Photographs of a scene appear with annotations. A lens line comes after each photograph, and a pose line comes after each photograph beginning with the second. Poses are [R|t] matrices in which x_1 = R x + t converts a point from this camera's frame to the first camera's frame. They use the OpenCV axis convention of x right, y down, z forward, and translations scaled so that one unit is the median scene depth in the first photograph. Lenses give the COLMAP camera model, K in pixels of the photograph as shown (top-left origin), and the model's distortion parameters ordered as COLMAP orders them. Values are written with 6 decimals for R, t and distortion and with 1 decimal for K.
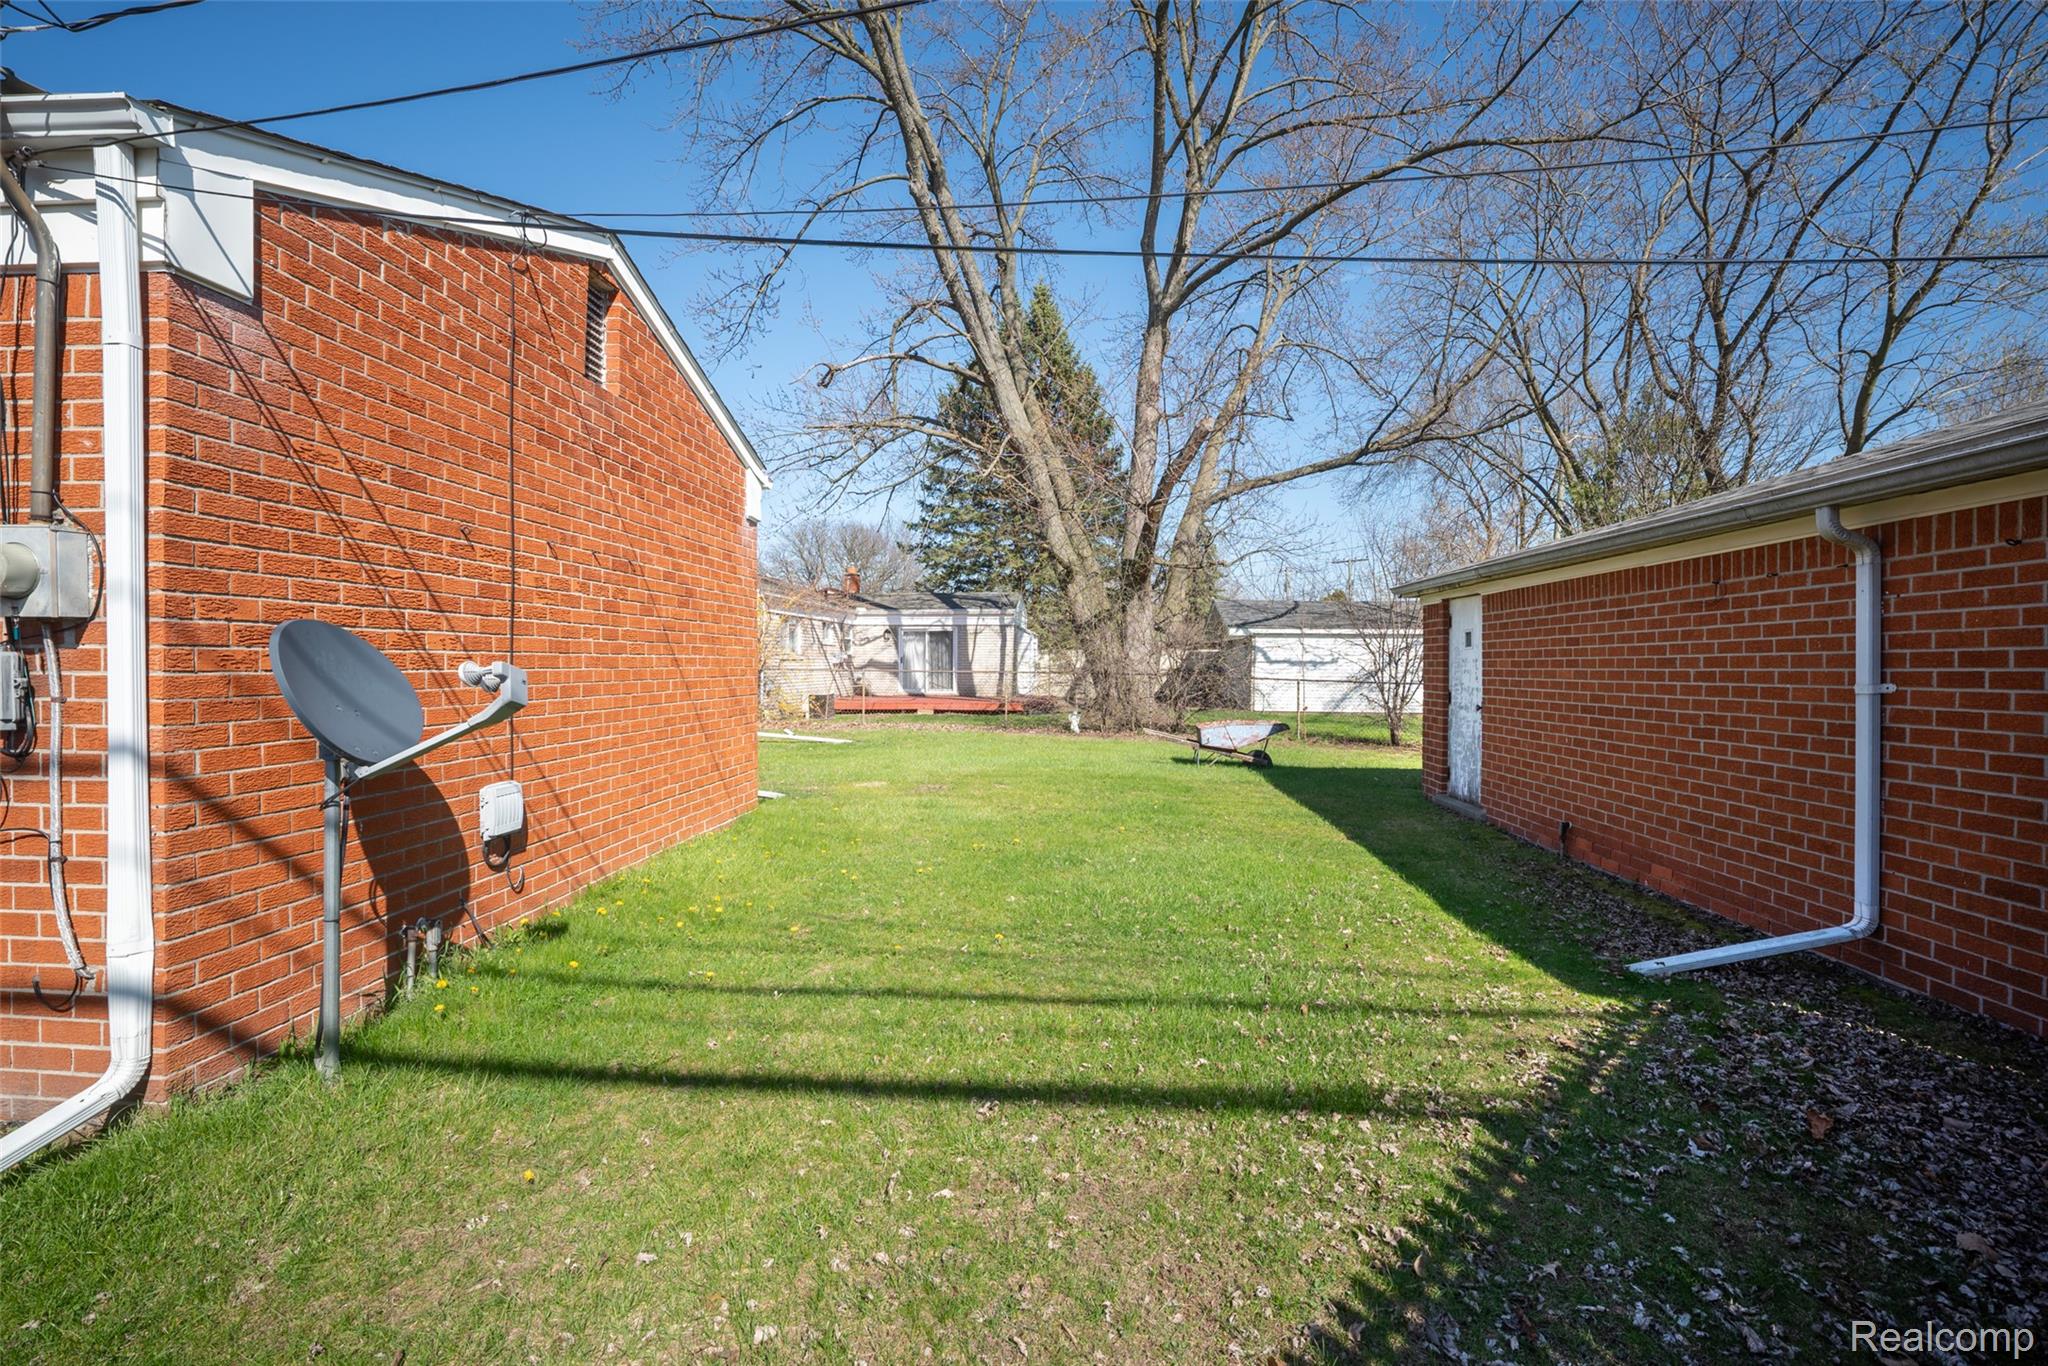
lens RADIAL K [[858.1, 0, 1024.0], [0, 858.1, 683.0], [0, 0, 1]] dist [-0.001172, 0.000221]
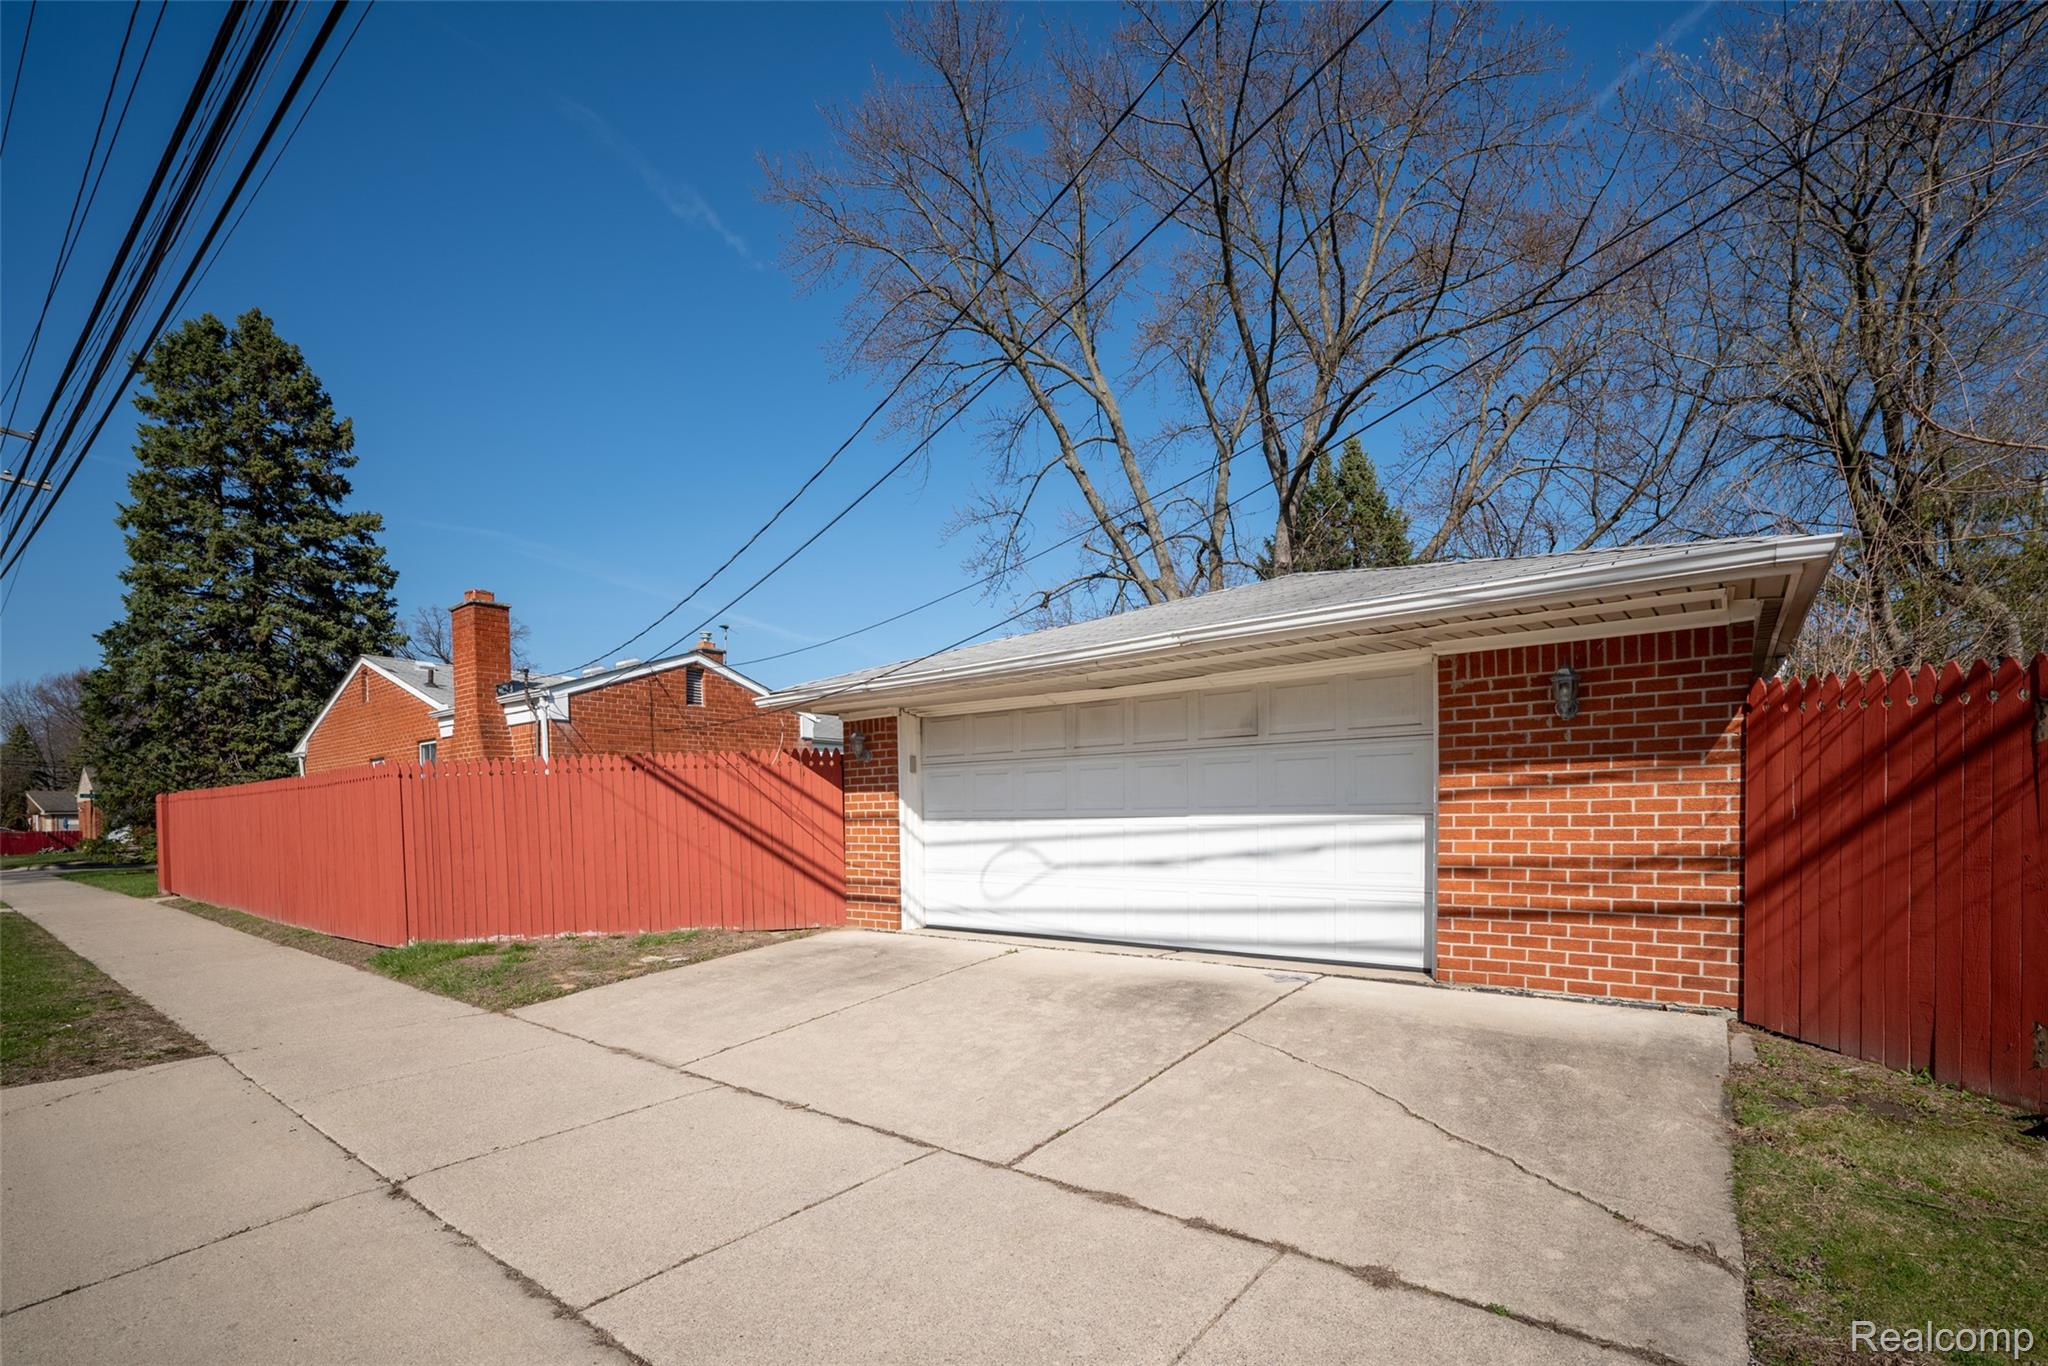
lens RADIAL K [[858.1, 0, 1024.0], [0, 858.1, 683.0], [0, 0, 1]] dist [-0.001172, 0.000221]
pose [[0.835631, -0.102691, -0.539608, 0.980042], [0.027443, 0.988947, -0.145705, 0.013469], [0.548606, 0.106947, 0.829213, -0.383756]]
